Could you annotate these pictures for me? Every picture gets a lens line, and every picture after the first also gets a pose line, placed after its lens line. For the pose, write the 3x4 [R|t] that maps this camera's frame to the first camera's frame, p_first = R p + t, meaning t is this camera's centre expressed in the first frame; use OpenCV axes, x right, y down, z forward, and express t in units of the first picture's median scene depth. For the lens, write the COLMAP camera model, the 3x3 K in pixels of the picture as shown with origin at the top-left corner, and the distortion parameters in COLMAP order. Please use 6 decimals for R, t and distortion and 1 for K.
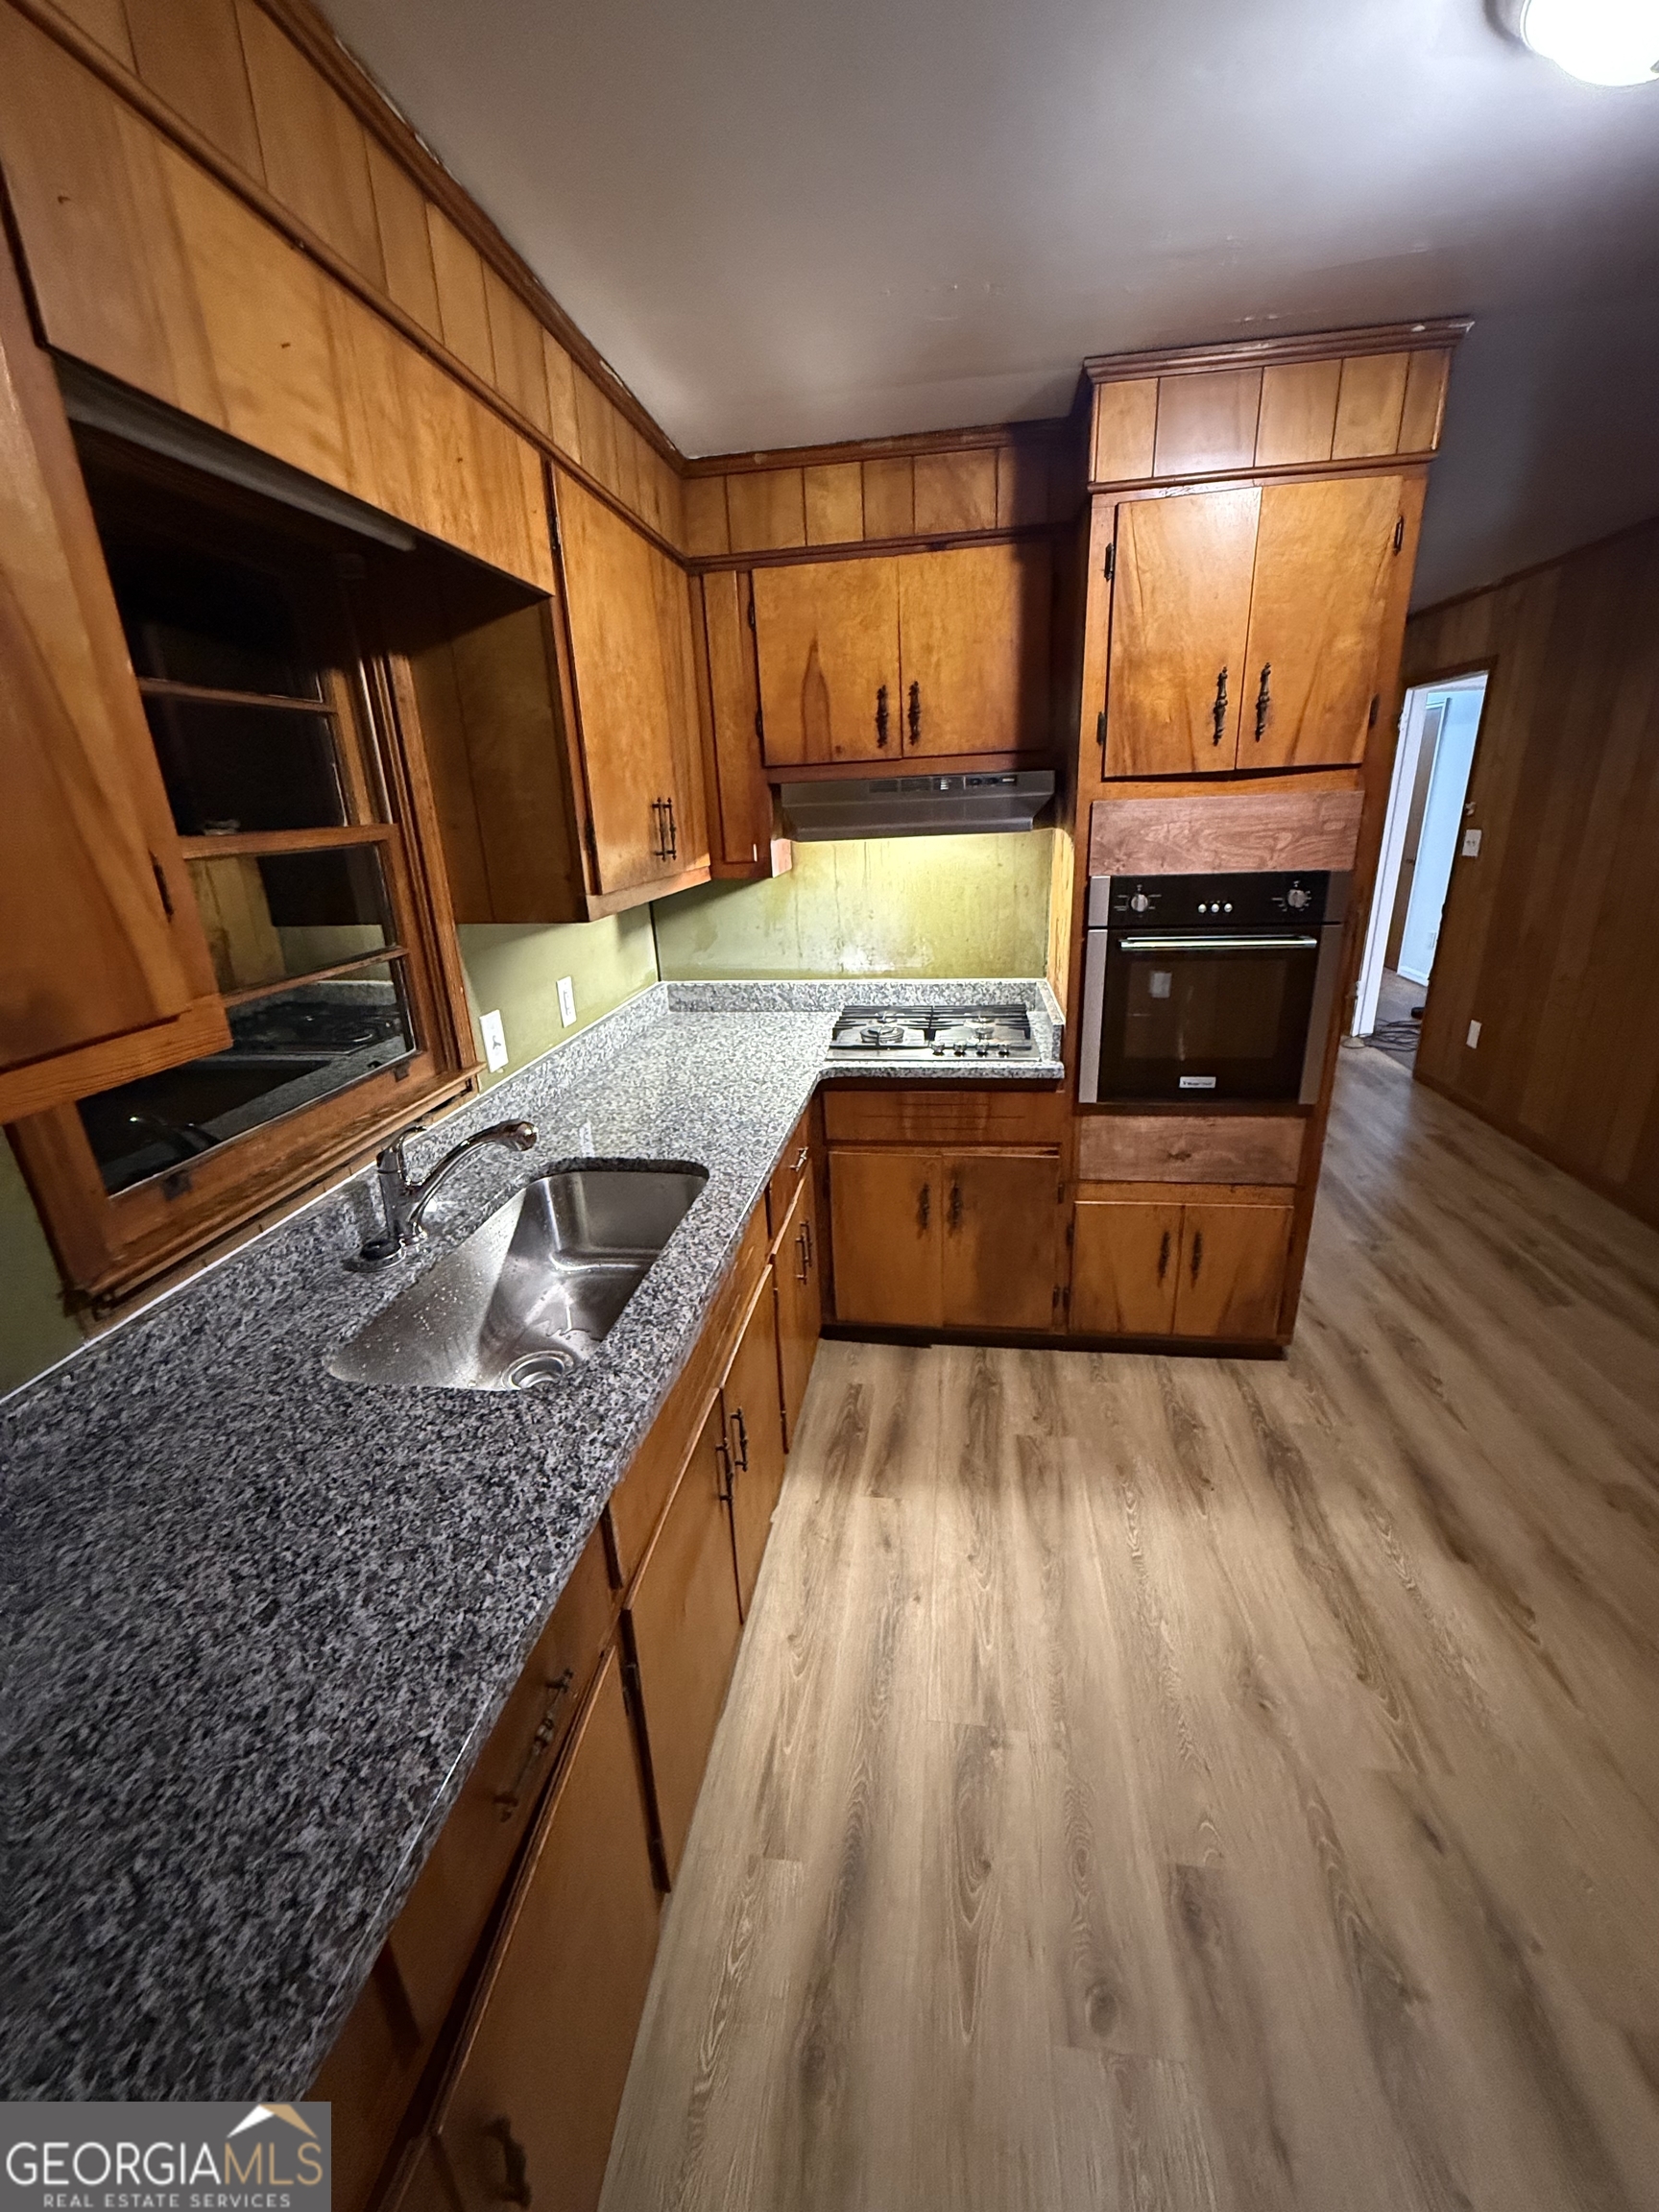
lens RADIAL K [[879.2, 0, 823.9], [0, 879.2, 1105.5], [0, 0, 1]] dist [-0.000984, -0.001135]
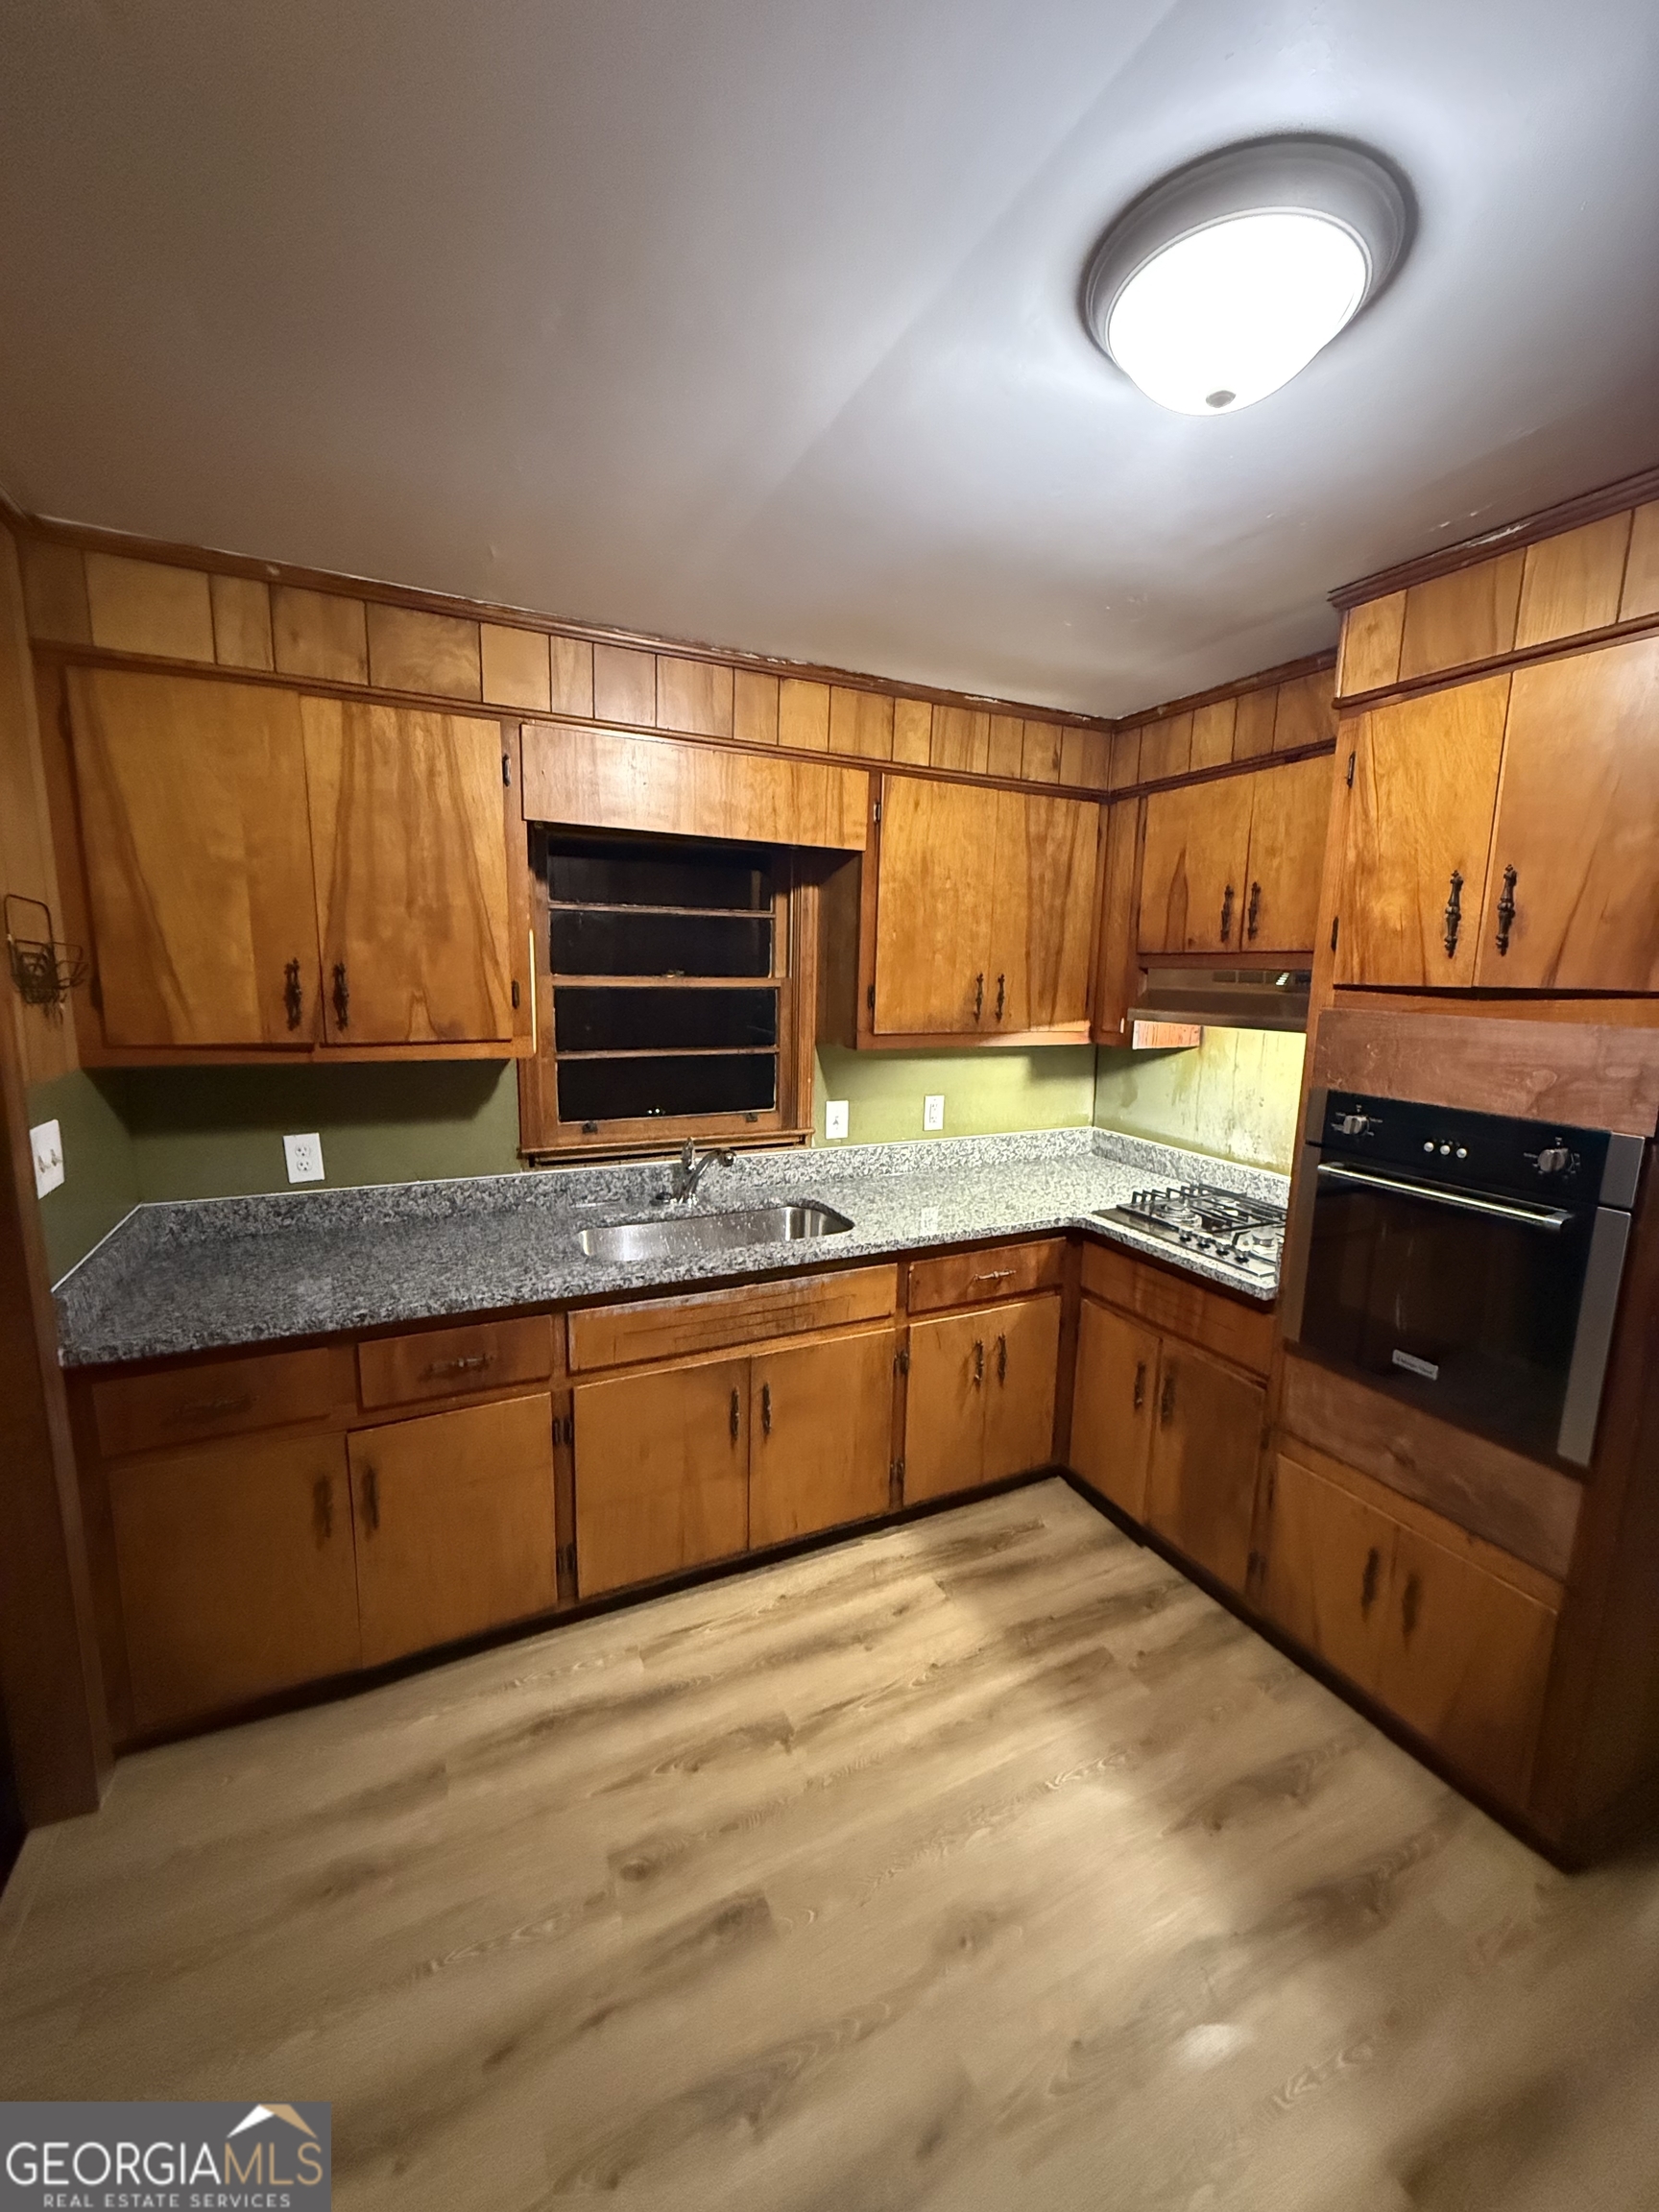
lens RADIAL K [[879.2, 0, 823.9], [0, 879.2, 1101.5], [0, 0, 1]] dist [-0.000984, -0.001135]
pose [[0.555588, 0.182953, -0.811080, 0.734841], [-0.315409, 0.948954, -0.002001, -0.082335], [0.769311, 0.256934, 0.584932, 0.082444]]
